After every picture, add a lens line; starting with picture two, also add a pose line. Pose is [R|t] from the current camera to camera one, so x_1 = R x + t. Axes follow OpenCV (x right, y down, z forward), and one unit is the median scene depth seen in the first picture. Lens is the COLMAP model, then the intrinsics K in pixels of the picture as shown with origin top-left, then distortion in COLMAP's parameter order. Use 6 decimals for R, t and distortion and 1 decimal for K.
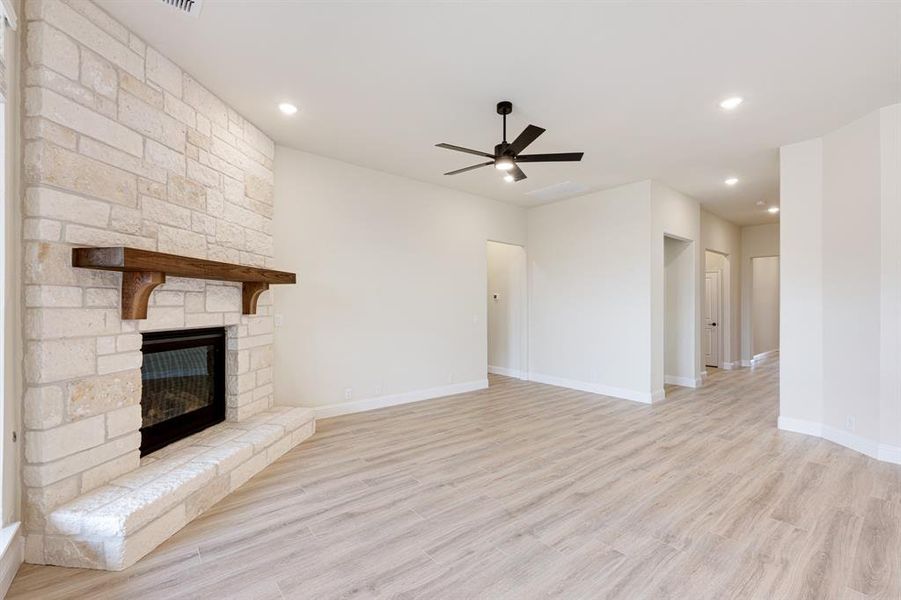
lens RADIAL K [[373.2, 0, 452.9], [0, 373.2, 300.5], [0, 0, 1]] dist [-0.000461, -0.000055]
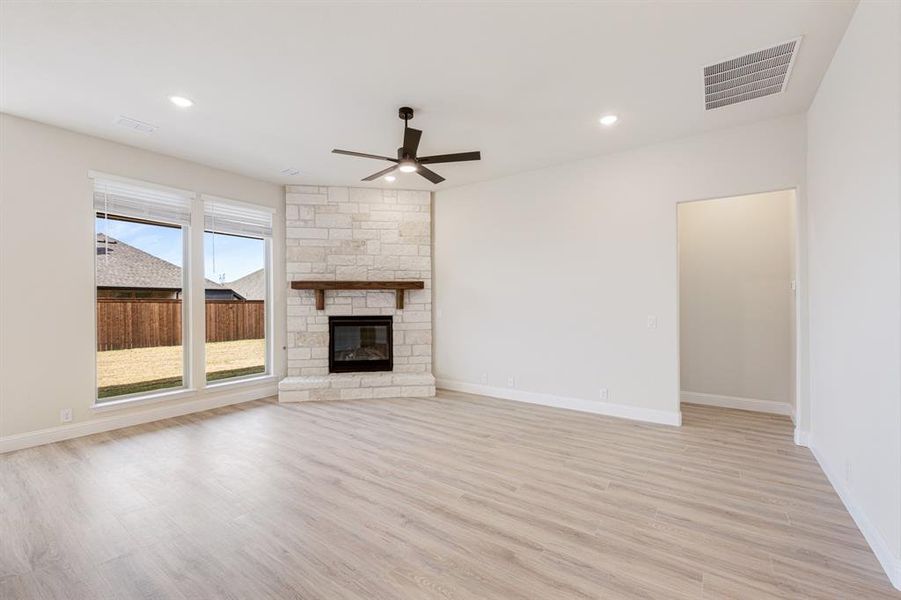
lens RADIAL K [[373.2, 0, 452.9], [0, 373.2, 300.5], [0, 0, 1]] dist [-0.000461, -0.000055]
pose [[0.278415, -0.014609, -0.960350, 1.280842], [0.018877, 0.999774, -0.009736, 0.024313], [0.960275, -0.015418, 0.278628, 0.911840]]
